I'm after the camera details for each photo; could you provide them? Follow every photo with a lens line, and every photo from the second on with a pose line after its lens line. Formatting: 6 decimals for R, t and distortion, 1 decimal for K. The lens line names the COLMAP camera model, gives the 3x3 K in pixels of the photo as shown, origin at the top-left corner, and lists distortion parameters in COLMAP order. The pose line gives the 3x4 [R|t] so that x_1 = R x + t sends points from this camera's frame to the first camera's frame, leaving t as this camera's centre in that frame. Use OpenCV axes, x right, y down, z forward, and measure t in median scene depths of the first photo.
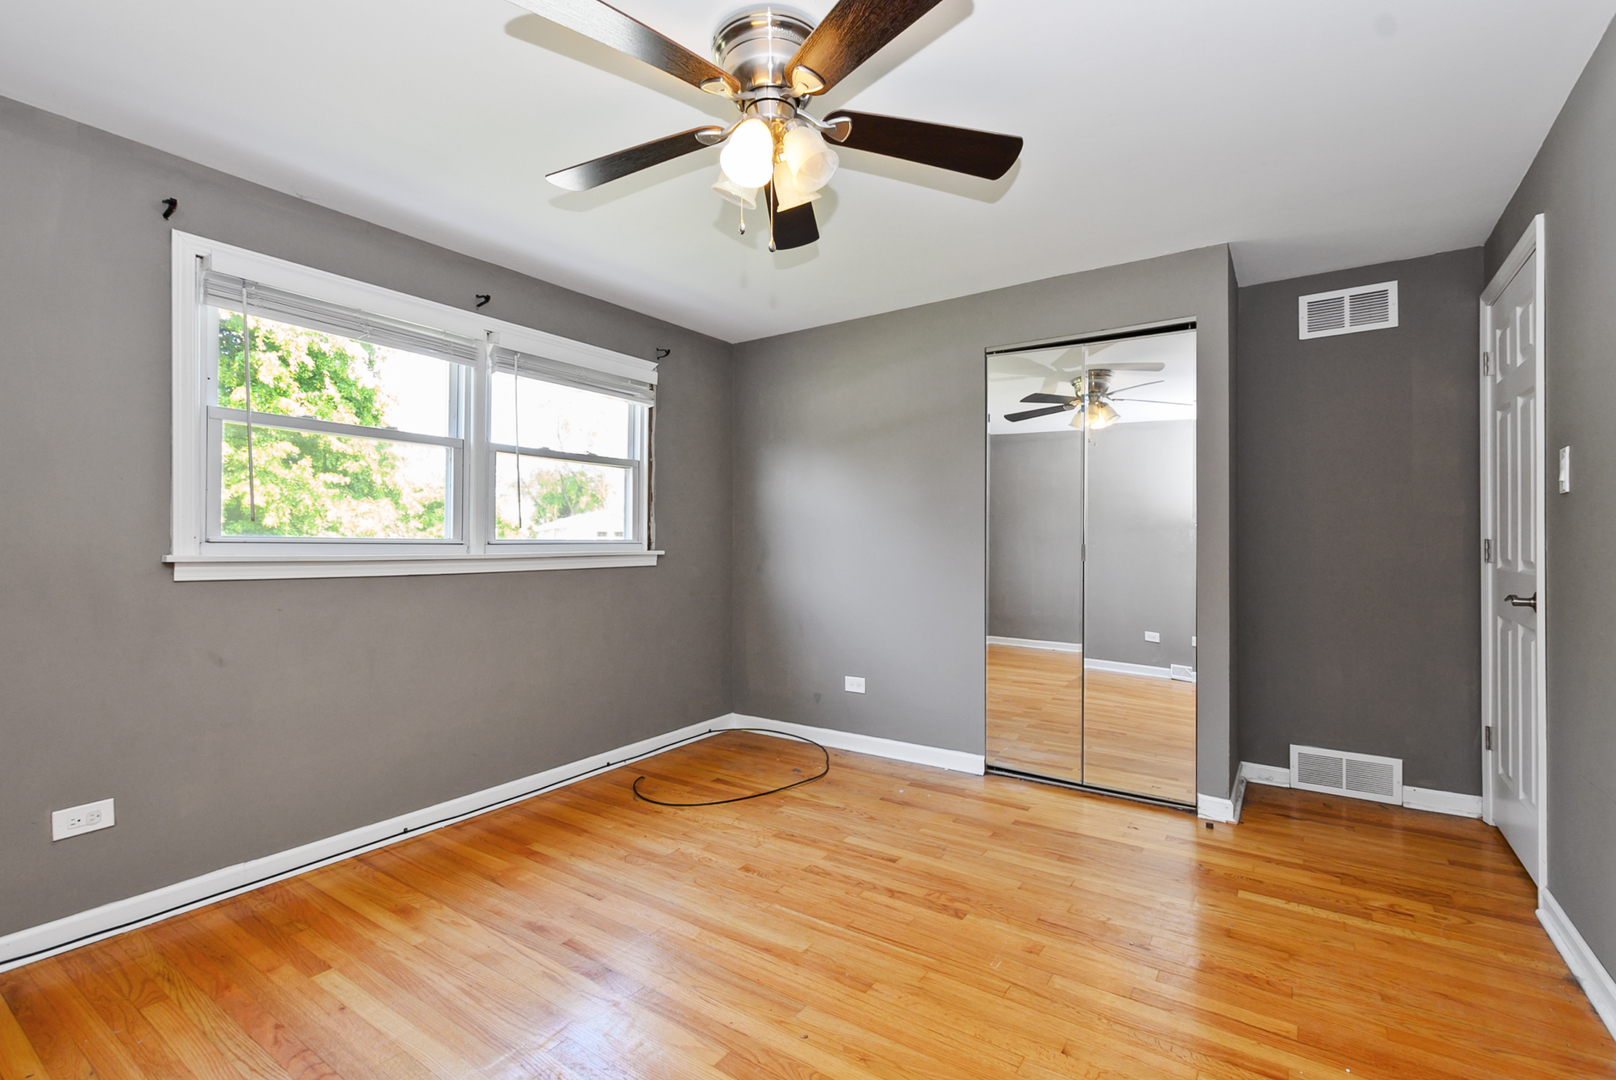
lens RADIAL K [[715.9, 0, 822.0], [0, 715.9, 540.3], [0, 0, 1]] dist [0.001829, 0.000393]
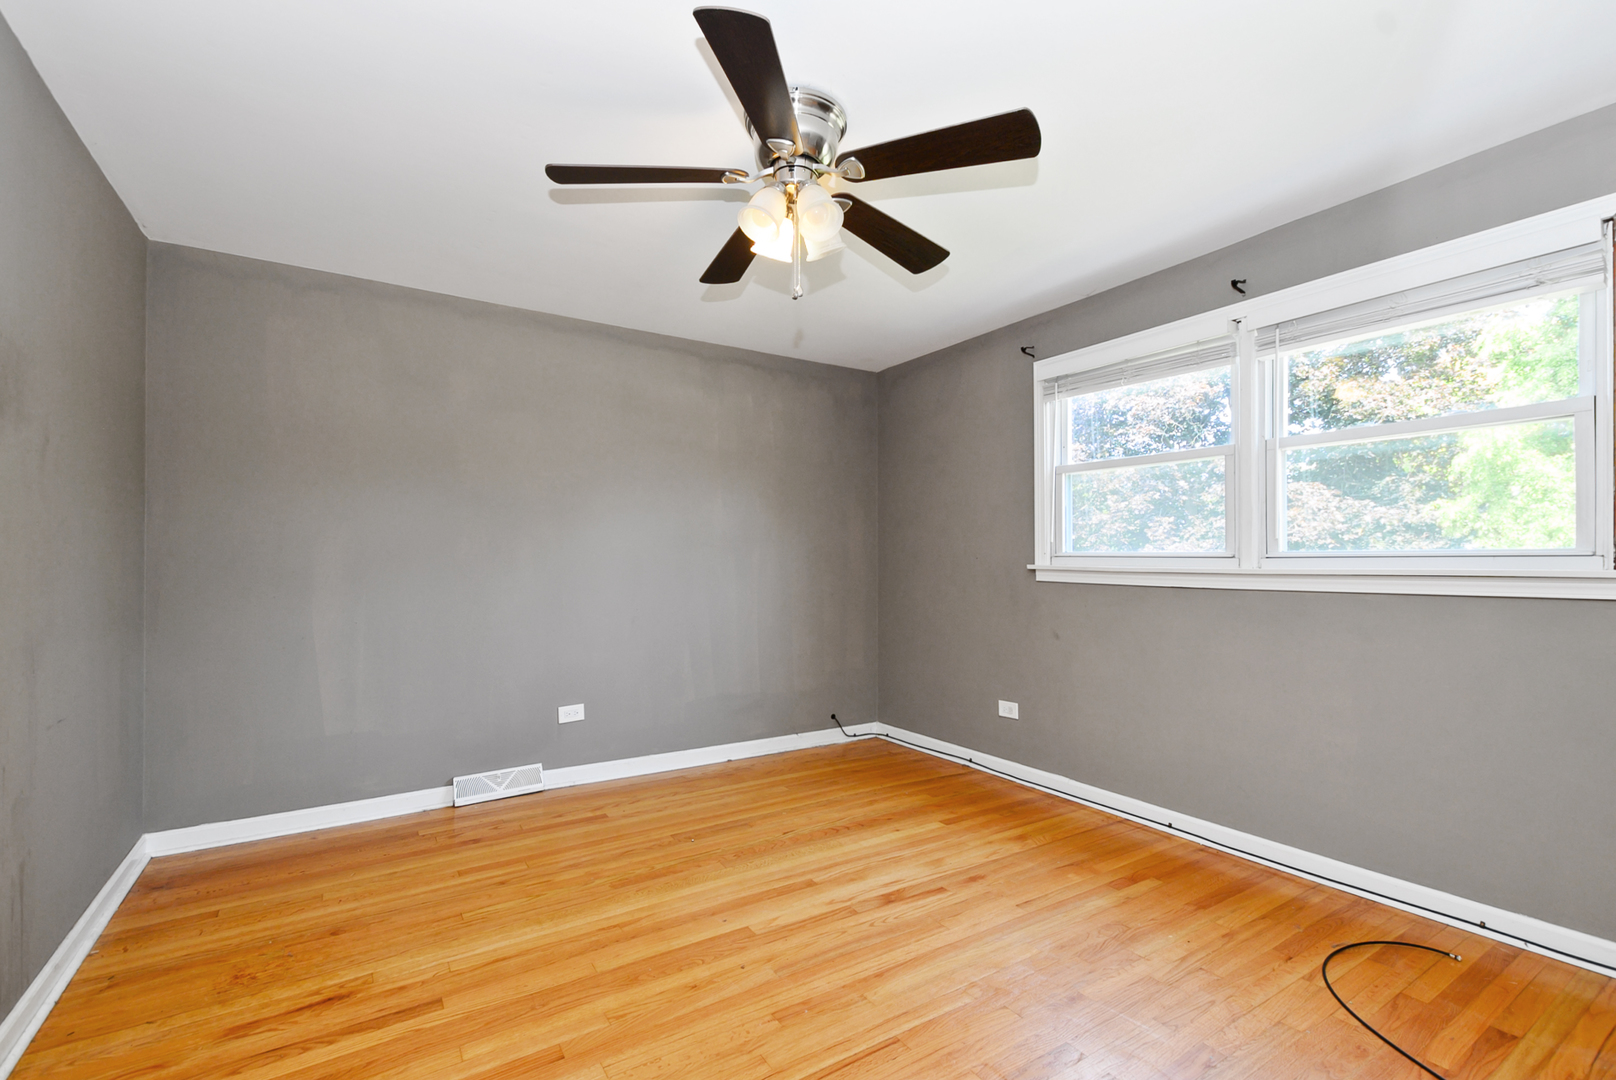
lens RADIAL K [[713.9, 0, 816.5], [0, 713.9, 554.8], [0, 0, 1]] dist [0.003707, -0.000916]
pose [[-0.389600, -0.000860, -0.920984, 0.731204], [0.006519, 0.999972, -0.003691, 0.001615], [0.920961, -0.007442, -0.389584, 1.119234]]
